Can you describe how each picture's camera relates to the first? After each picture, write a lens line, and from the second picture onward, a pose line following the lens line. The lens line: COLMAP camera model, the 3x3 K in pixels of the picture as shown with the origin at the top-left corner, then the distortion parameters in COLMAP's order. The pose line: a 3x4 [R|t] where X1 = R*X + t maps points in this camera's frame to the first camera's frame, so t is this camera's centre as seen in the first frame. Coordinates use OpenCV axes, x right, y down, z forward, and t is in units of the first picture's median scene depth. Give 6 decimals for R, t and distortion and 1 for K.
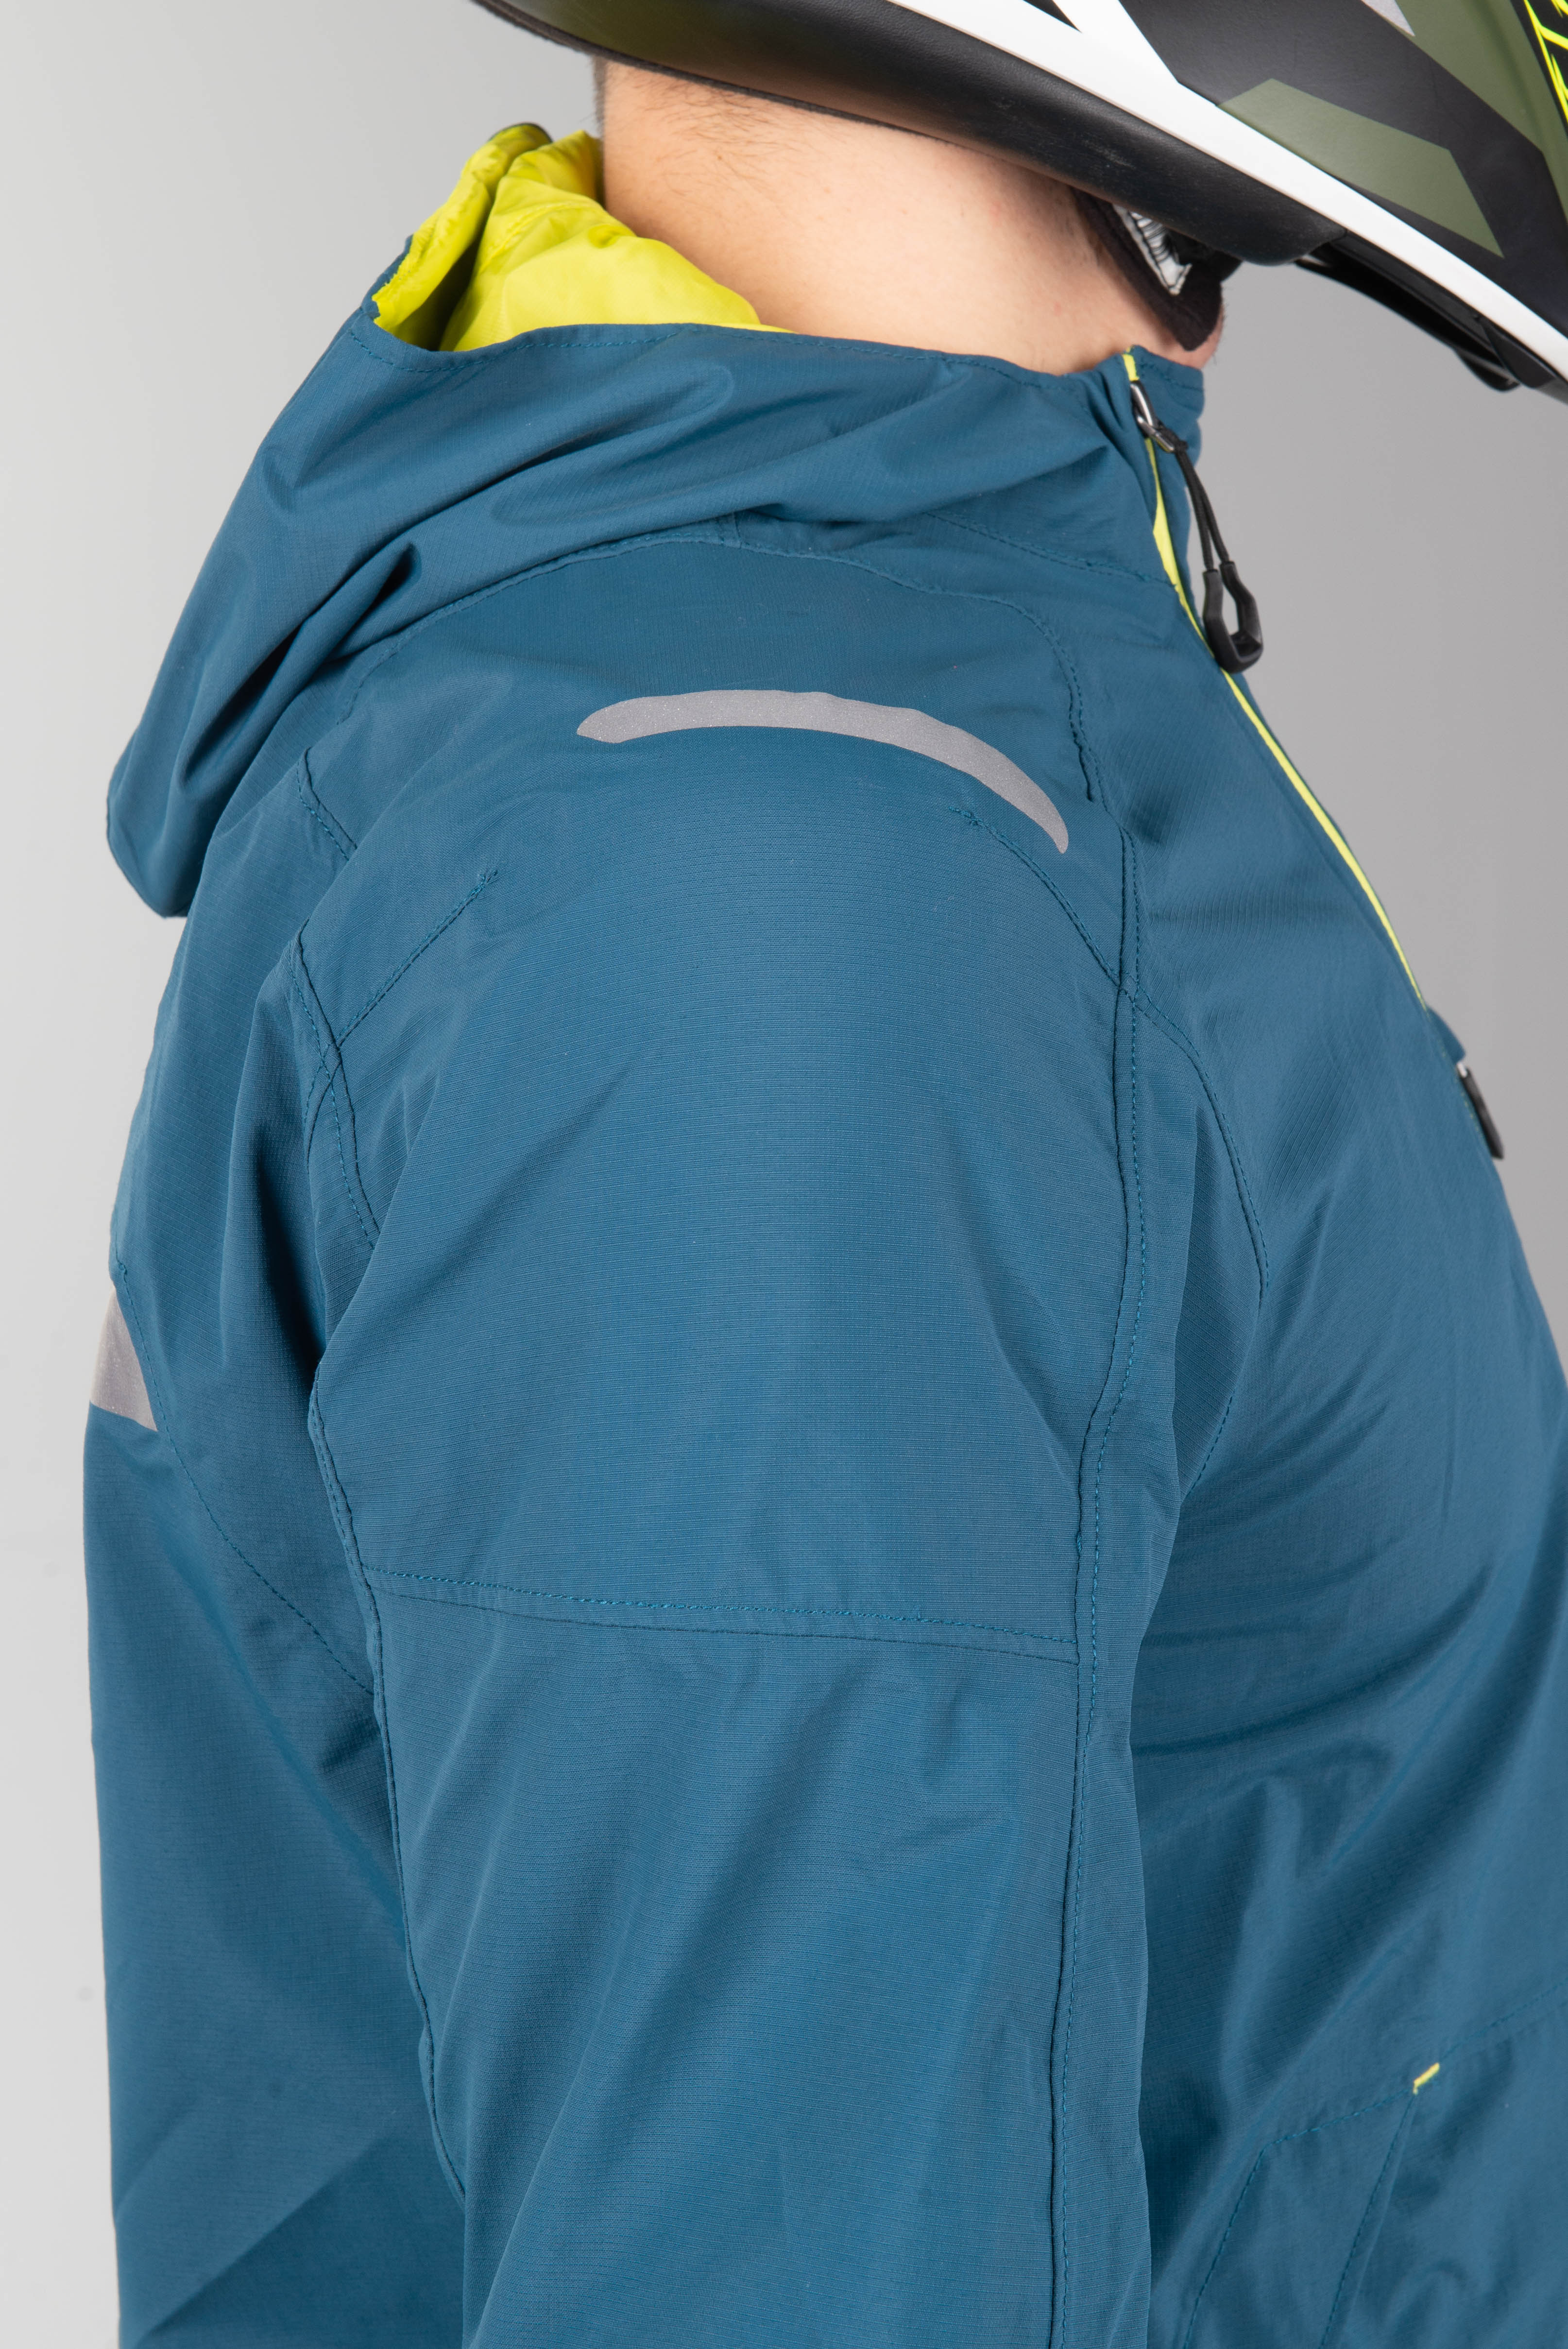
lens RADIAL K [[4369.6, 0, 784.0], [0, 4369.6, 1174.5], [0, 0, 1]] dist [0.023503, 0.040085]
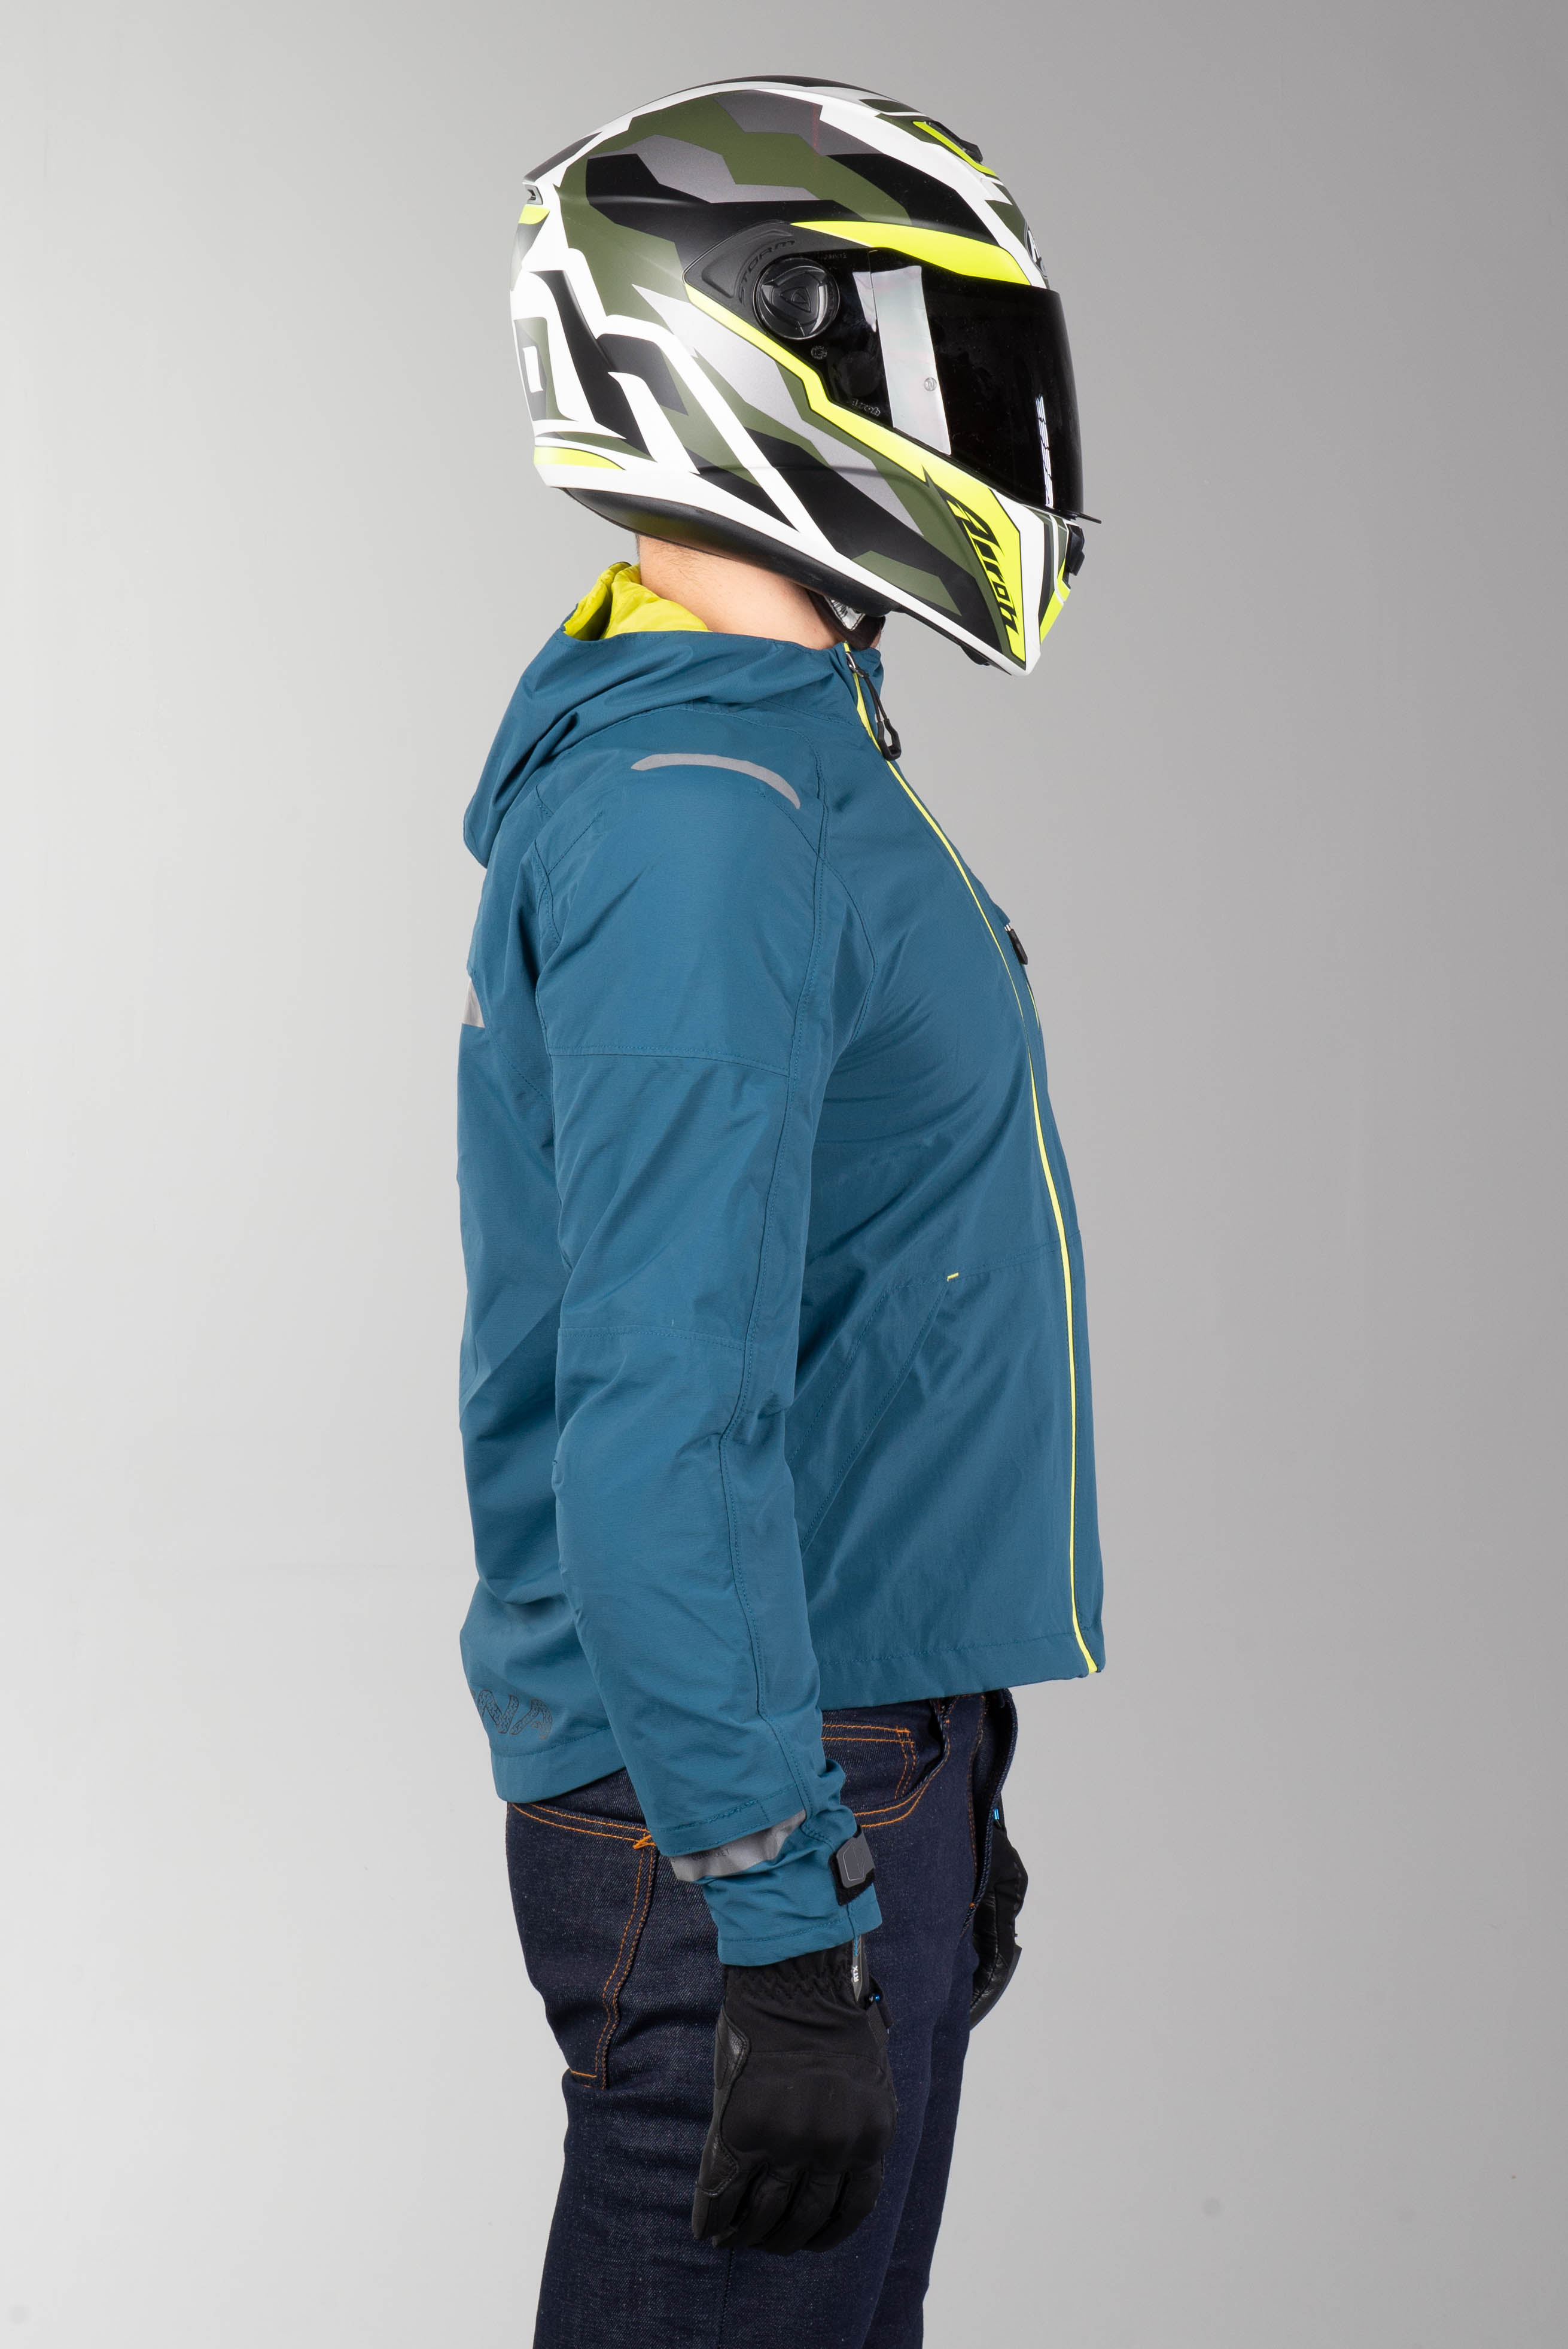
lens RADIAL K [[4369.7, 0, 784.0], [0, 4369.7, 1174.5], [0, 0, 1]] dist [0.023503, 0.040085]
pose [[0.998011, -0.004085, -0.062906, 0.219300], [0.000091, 0.997990, -0.063368, 0.324223], [0.063039, 0.063237, 0.996006, -1.735921]]
